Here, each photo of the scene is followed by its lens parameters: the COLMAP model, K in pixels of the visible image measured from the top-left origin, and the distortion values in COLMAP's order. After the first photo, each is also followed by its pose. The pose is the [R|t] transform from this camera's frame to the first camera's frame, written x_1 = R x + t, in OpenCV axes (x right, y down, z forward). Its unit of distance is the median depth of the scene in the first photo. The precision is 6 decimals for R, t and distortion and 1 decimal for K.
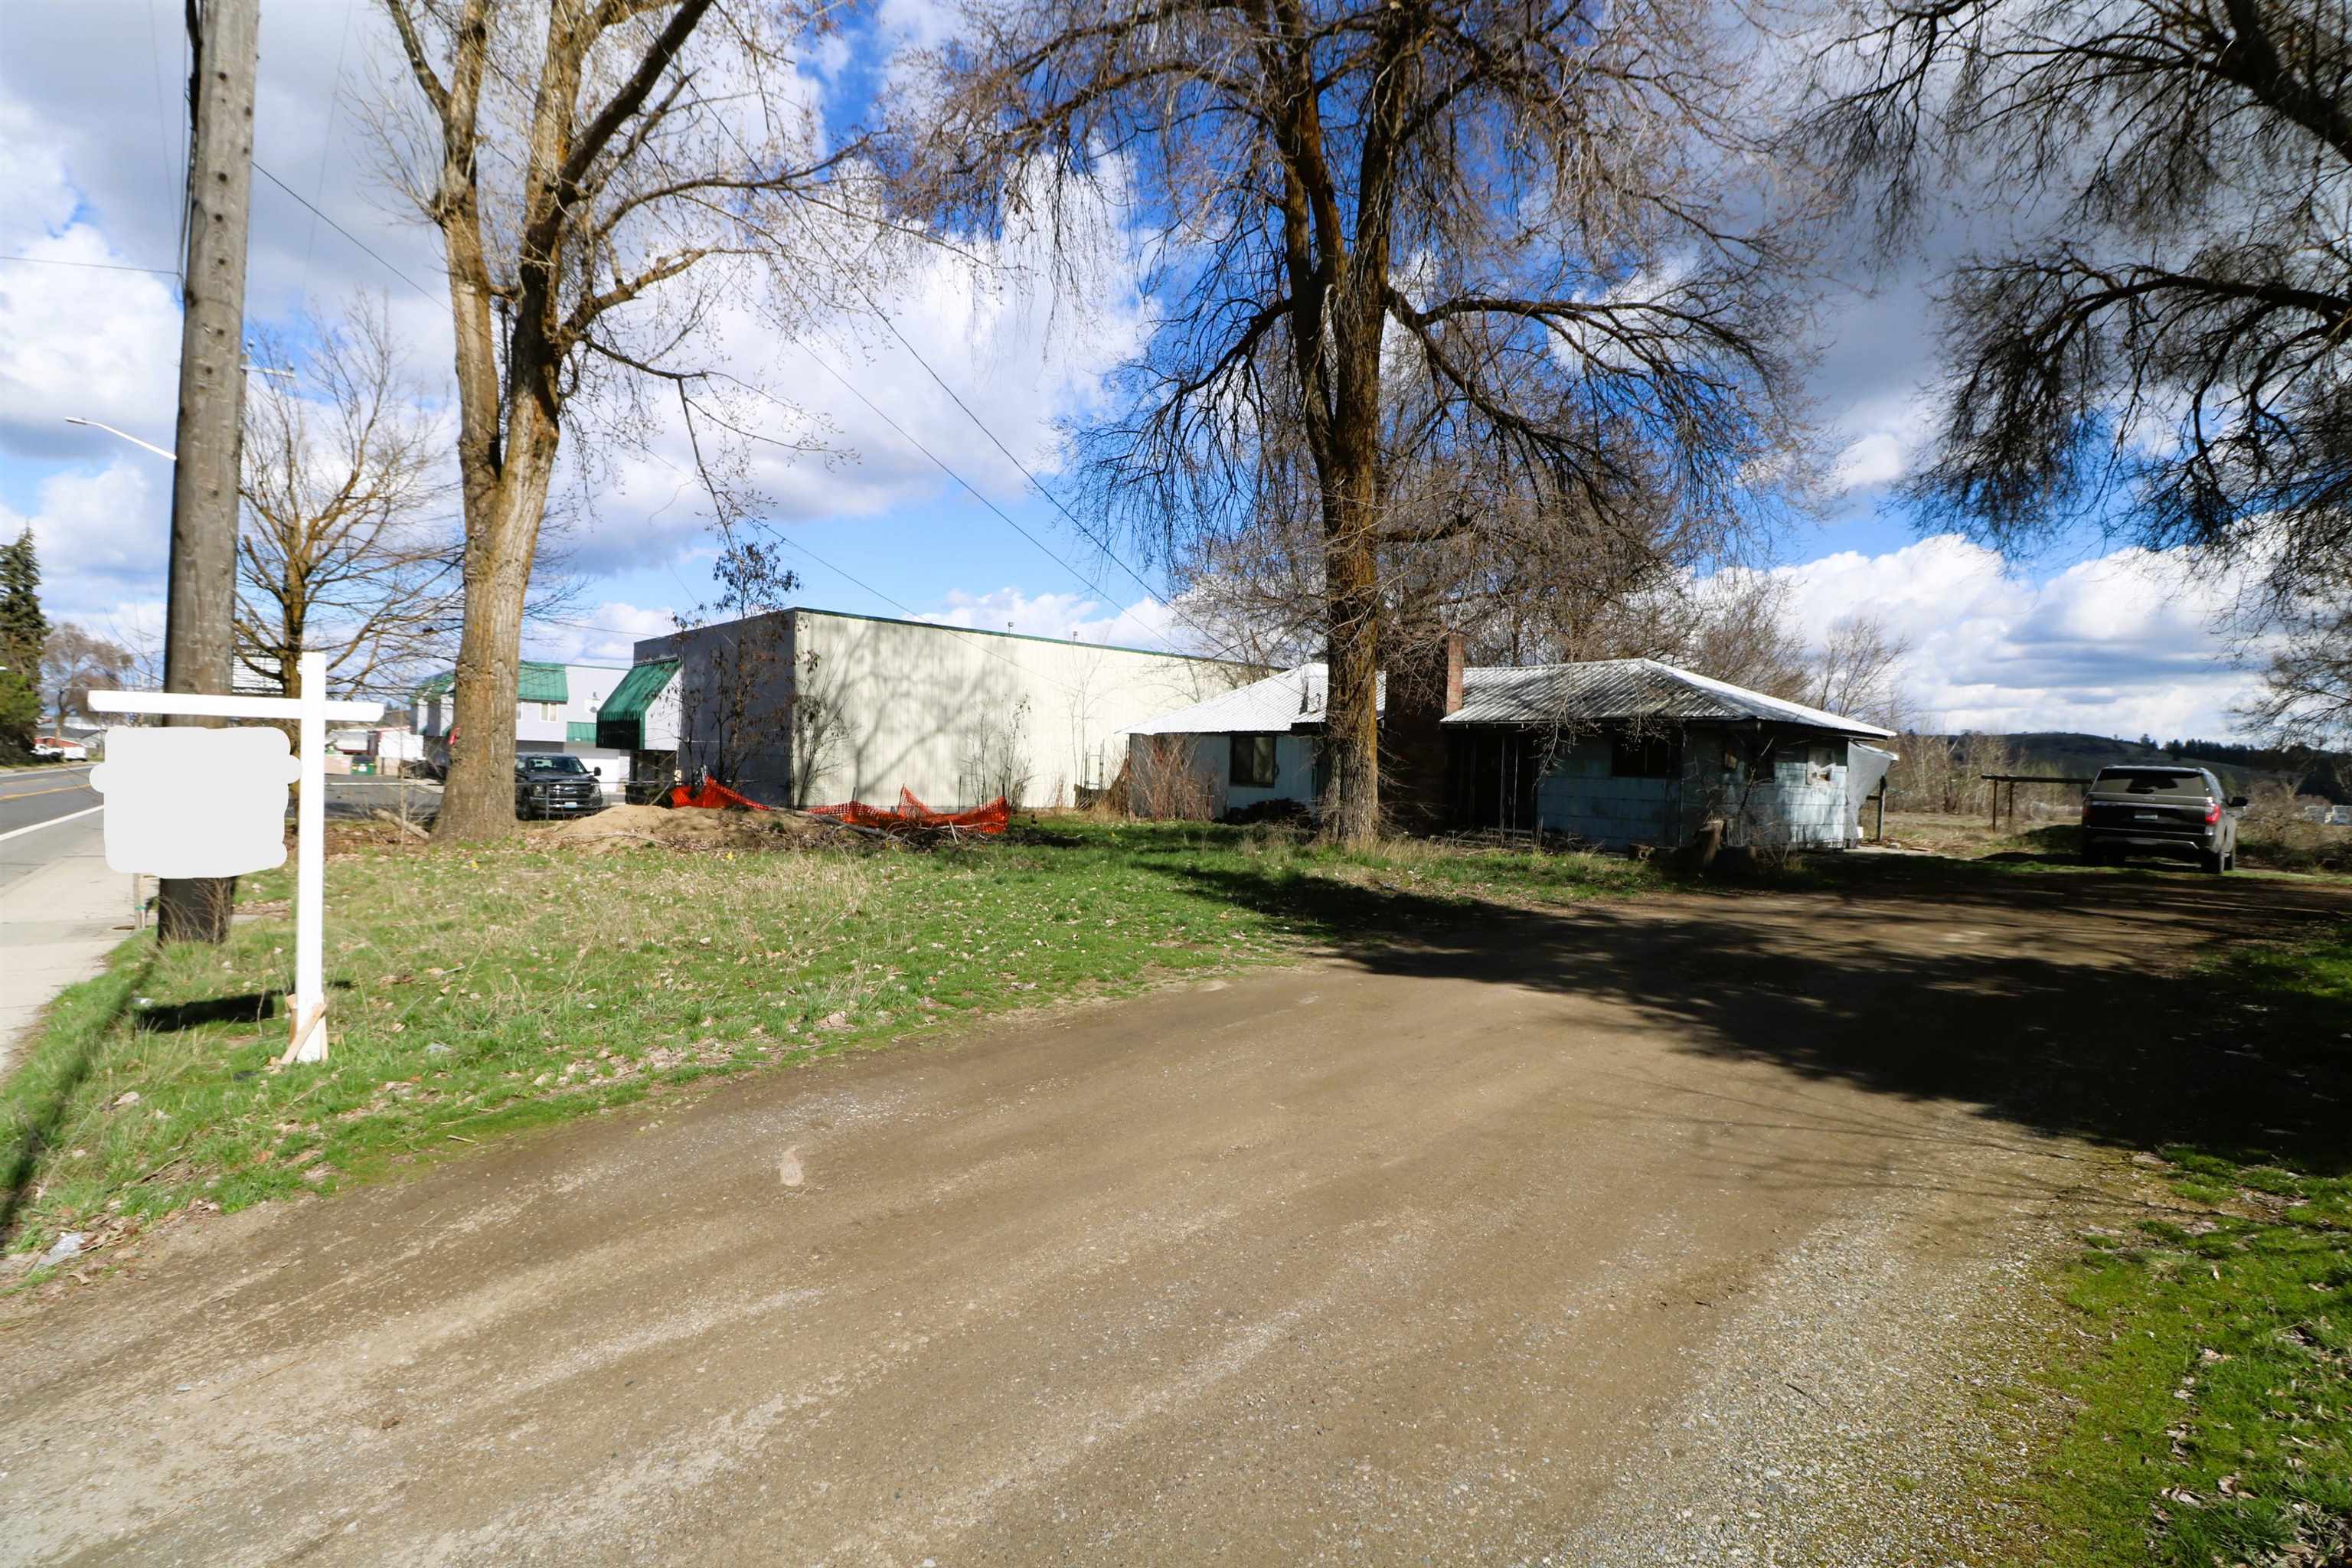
lens RADIAL K [[1086.2, 0, 1171.2], [0, 1086.2, 769.3], [0, 0, 1]] dist [0.002424, -0.014093]
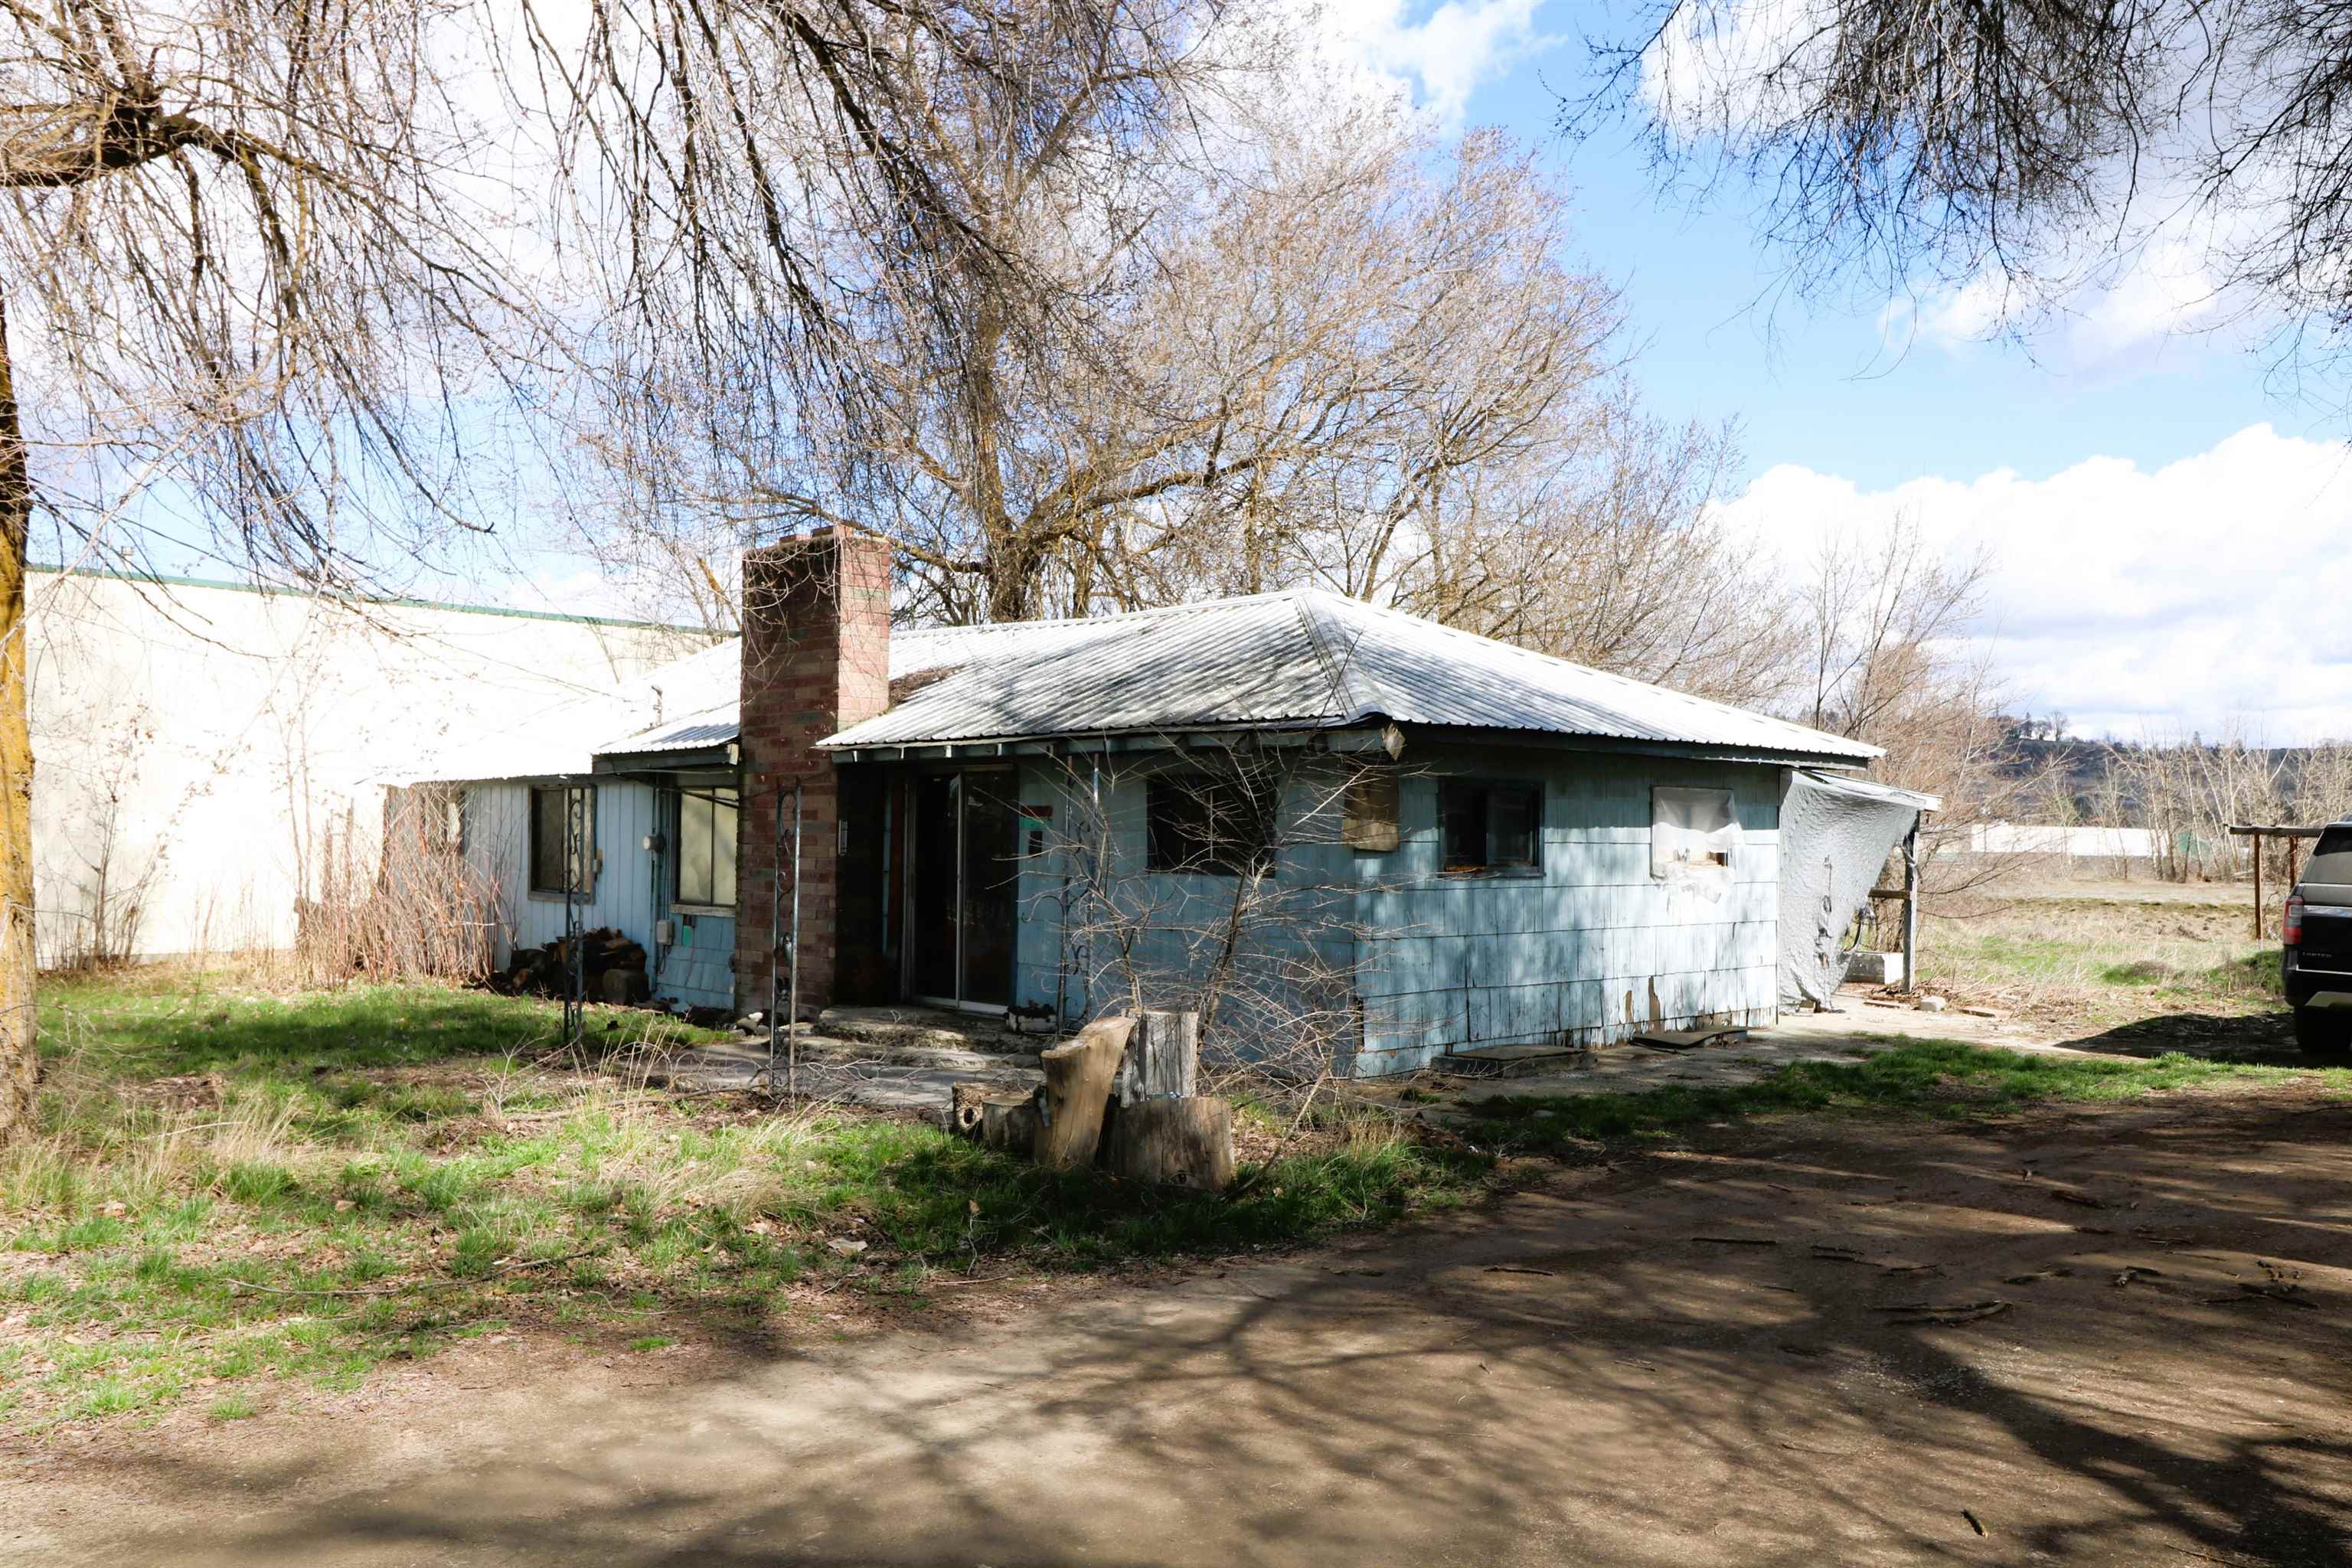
lens RADIAL K [[1857.6, 0, 1155.7], [0, 1857.6, 767.5], [0, 0, 1]] dist [0.014122, -0.008340]
pose [[0.997076, -0.020545, 0.073598, 0.514352], [0.023227, 0.999090, -0.035775, -0.011315], [-0.072796, 0.037380, 0.996646, 0.451795]]
